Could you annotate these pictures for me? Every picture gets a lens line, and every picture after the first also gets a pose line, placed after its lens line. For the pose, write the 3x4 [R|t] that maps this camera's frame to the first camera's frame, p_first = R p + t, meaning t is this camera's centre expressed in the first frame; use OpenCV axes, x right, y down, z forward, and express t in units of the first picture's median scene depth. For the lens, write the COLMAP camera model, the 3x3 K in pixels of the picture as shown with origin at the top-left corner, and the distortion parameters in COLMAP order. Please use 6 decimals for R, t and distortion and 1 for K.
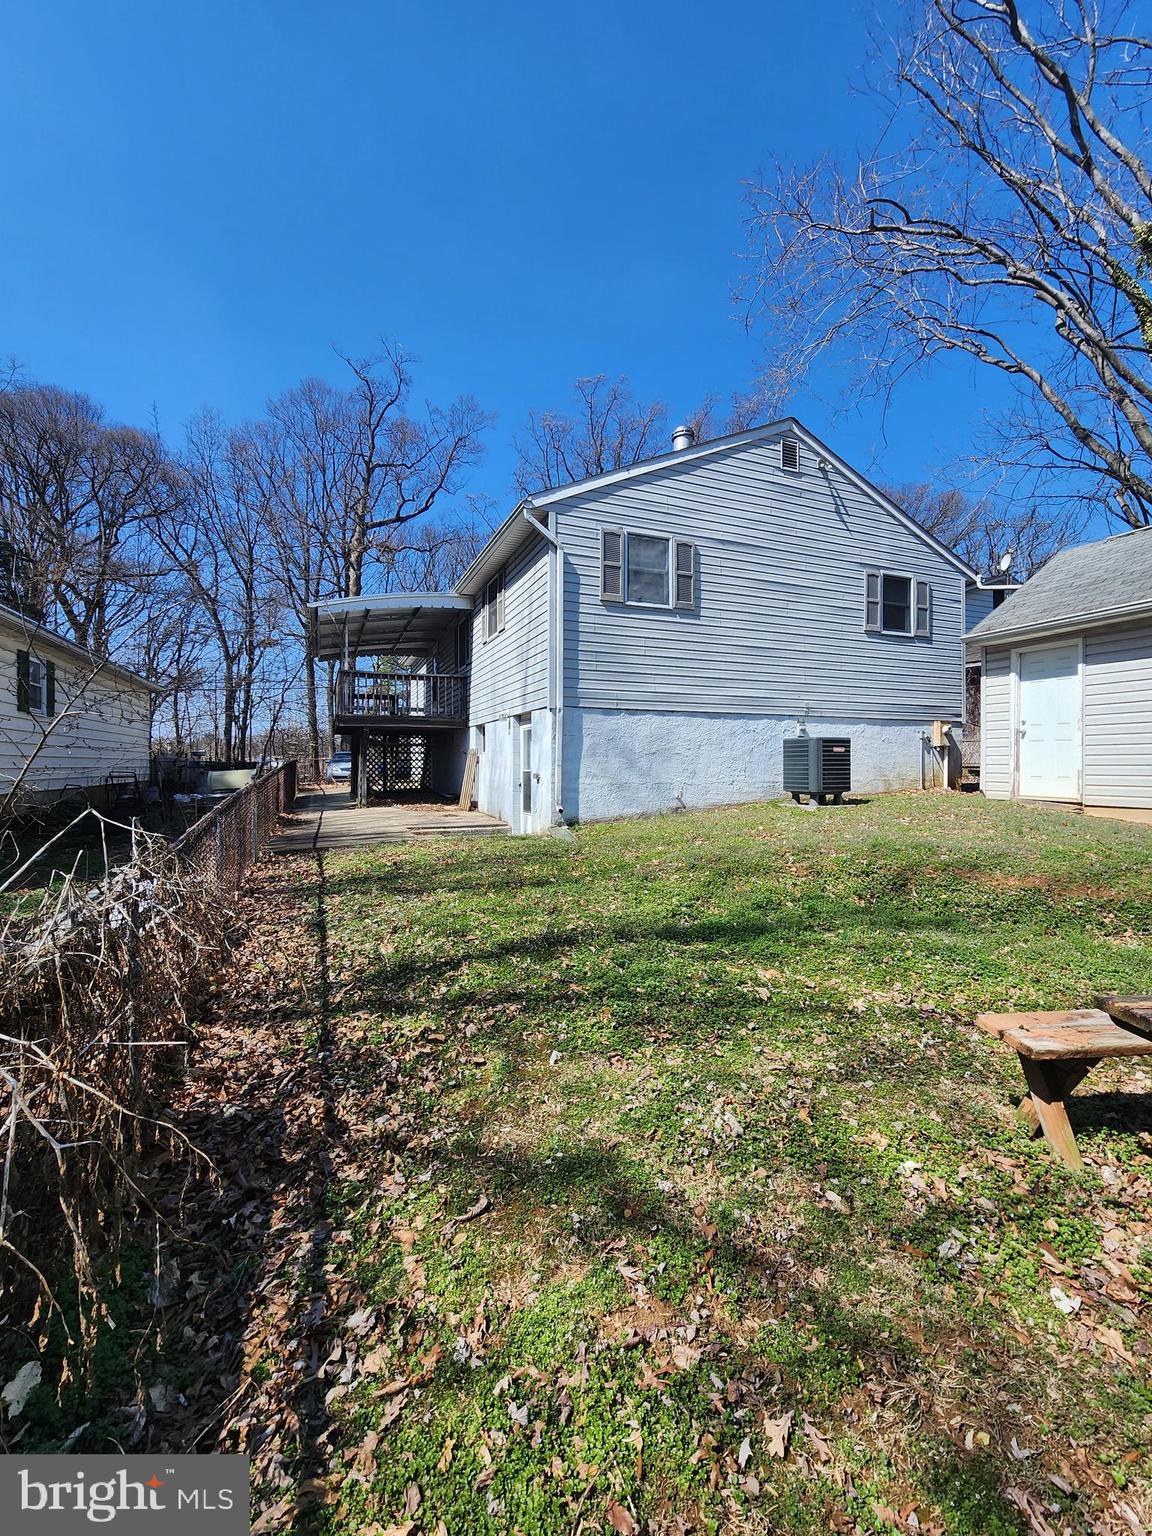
lens RADIAL K [[629.1, 0, 579.4], [0, 629.1, 768.5], [0, 0, 1]] dist [-0.000437, 0.000113]
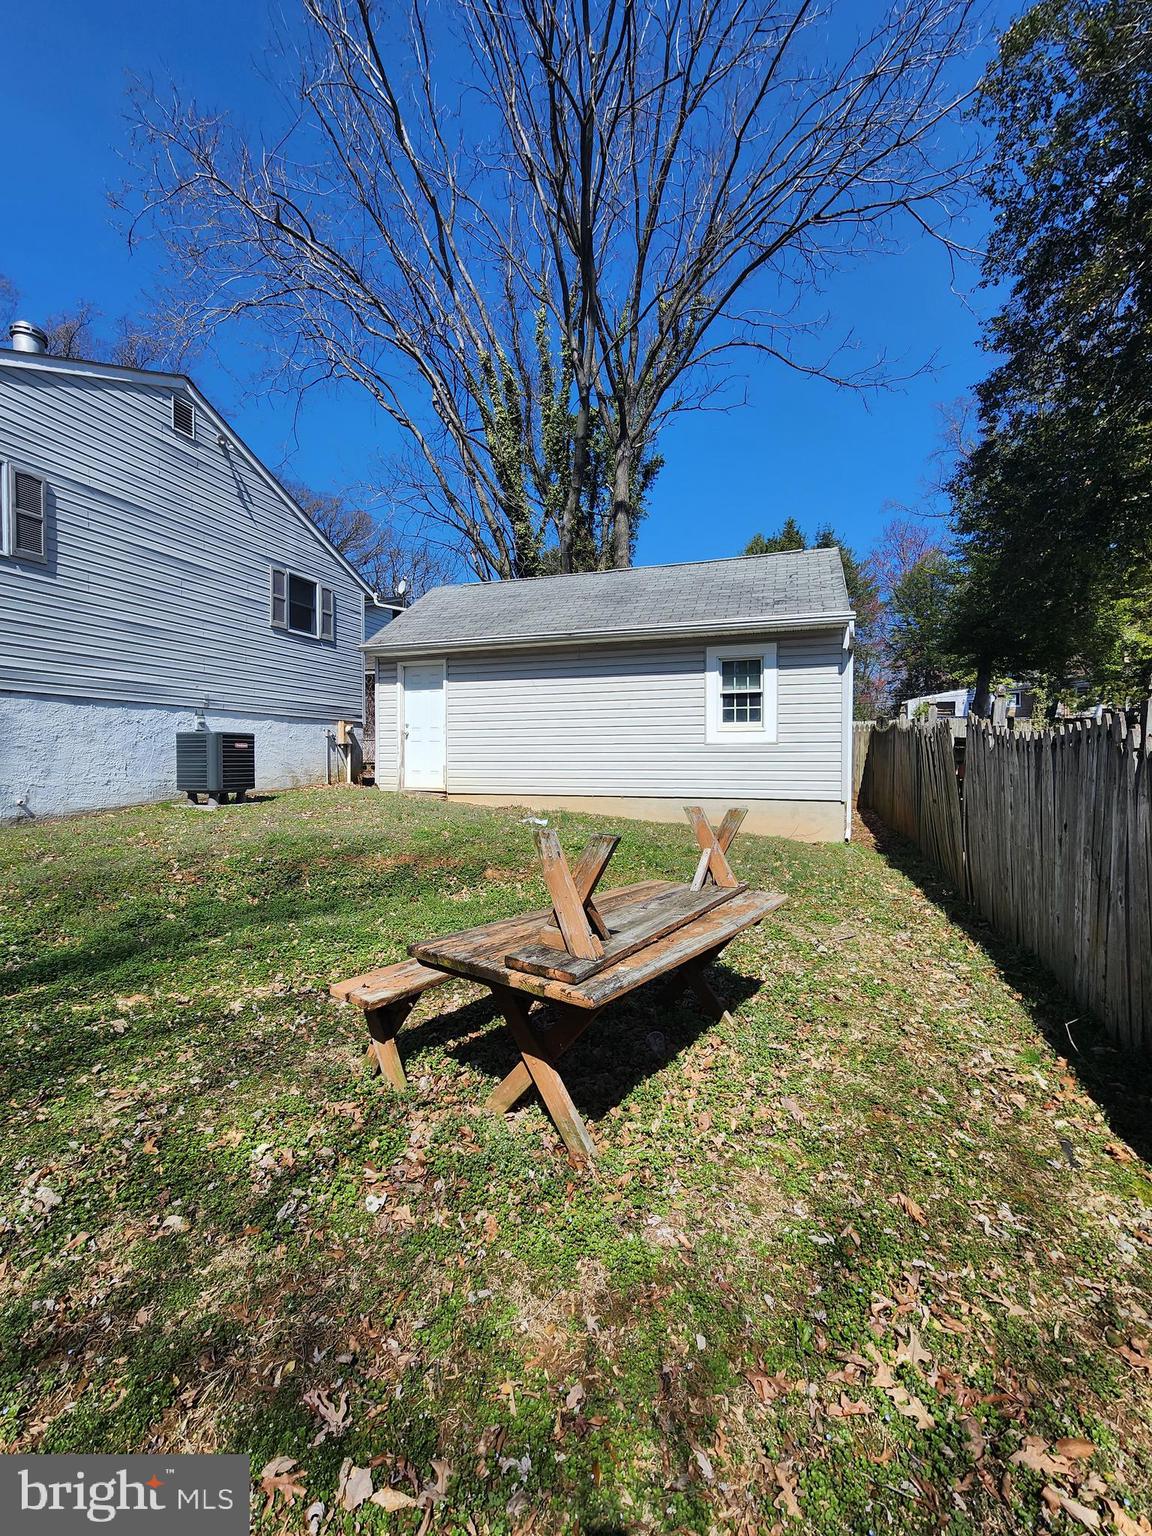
lens RADIAL K [[629.1, 0, 574.3], [0, 629.1, 768.2], [0, 0, 1]] dist [-0.000437, 0.000113]
pose [[0.655185, -0.009346, 0.755411, 0.022968], [0.005314, 0.999956, 0.007762, -0.000045], [-0.755450, -0.001072, 0.655205, -0.017602]]
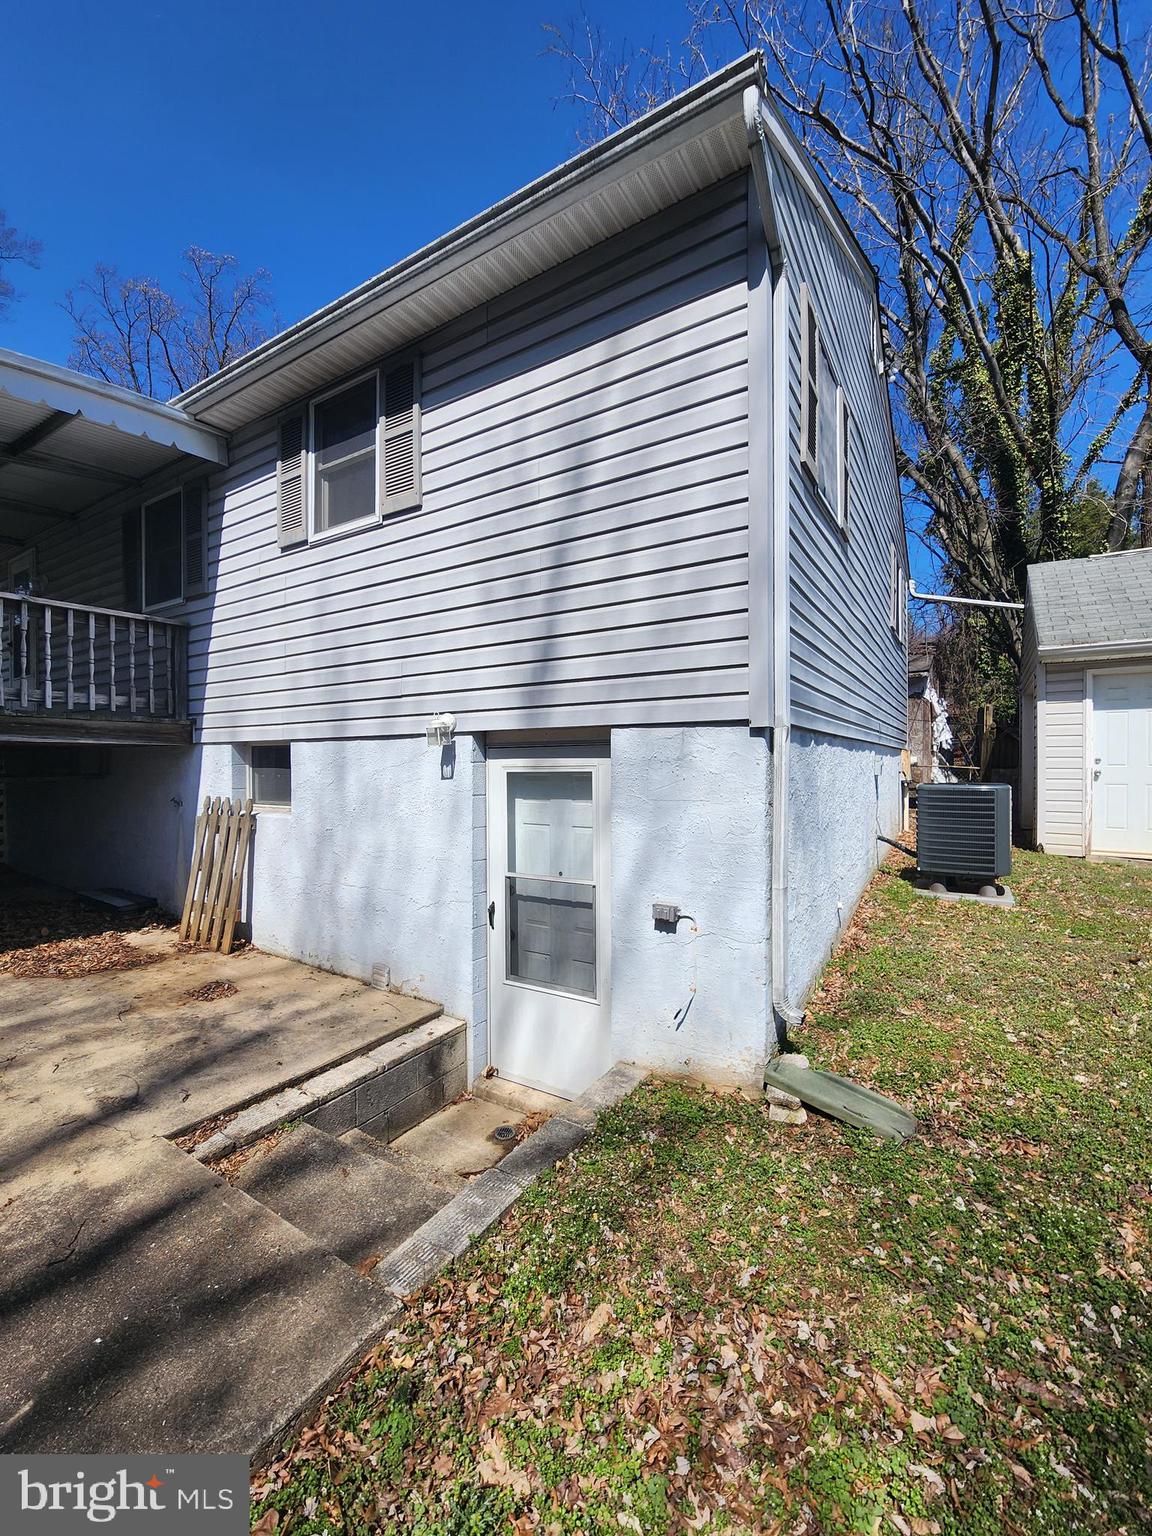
lens RADIAL K [[629.1, 0, 582.2], [0, 629.1, 765.9], [0, 0, 1]] dist [-0.000437, 0.000113]
pose [[0.818604, -0.004626, 0.574339, -0.398339], [0.006516, 0.999978, -0.001233, -0.093317], [-0.574321, 0.004752, 0.818617, 0.954780]]
